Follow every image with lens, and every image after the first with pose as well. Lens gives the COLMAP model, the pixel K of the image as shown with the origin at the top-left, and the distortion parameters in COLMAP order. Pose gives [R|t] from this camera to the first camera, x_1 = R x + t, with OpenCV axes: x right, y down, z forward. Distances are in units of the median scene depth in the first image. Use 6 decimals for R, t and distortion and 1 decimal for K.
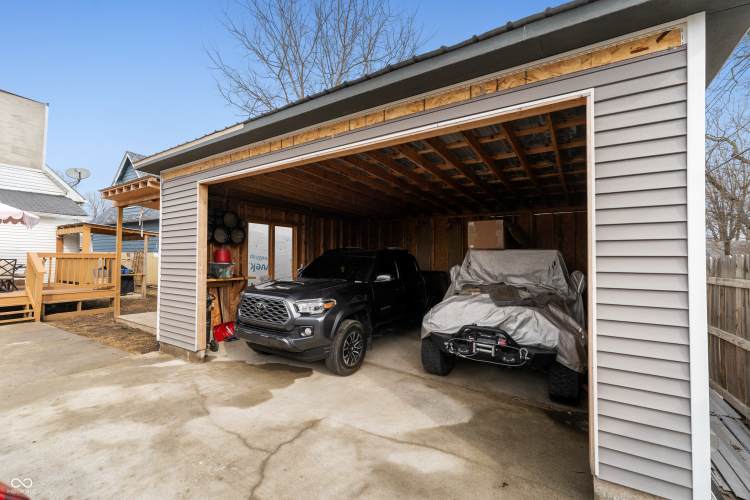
lens RADIAL K [[326.8, 0, 373.5], [0, 326.8, 252.4], [0, 0, 1]] dist [0.001162, 0.000043]
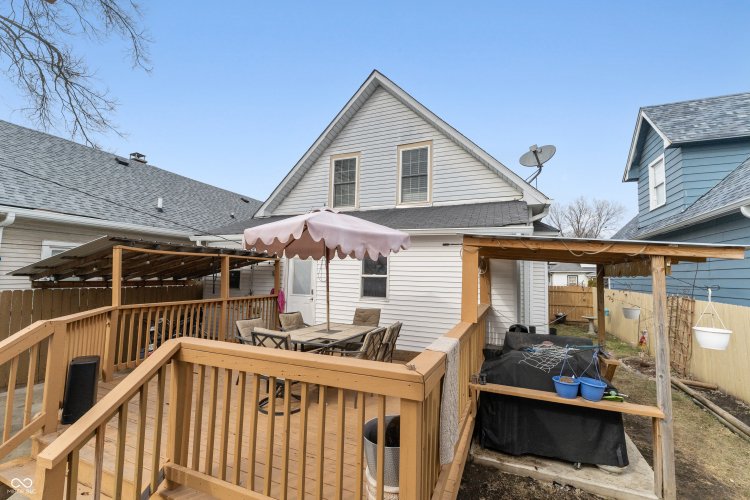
lens RADIAL K [[326.8, 0, 374.9], [0, 326.8, 249.8], [0, 0, 1]] dist [0.001162, 0.000043]
pose [[0.155150, -0.076256, -0.984943, -0.340924], [0.009572, 0.997086, -0.075688, -0.033433], [0.987845, 0.002315, 0.155428, 0.541854]]
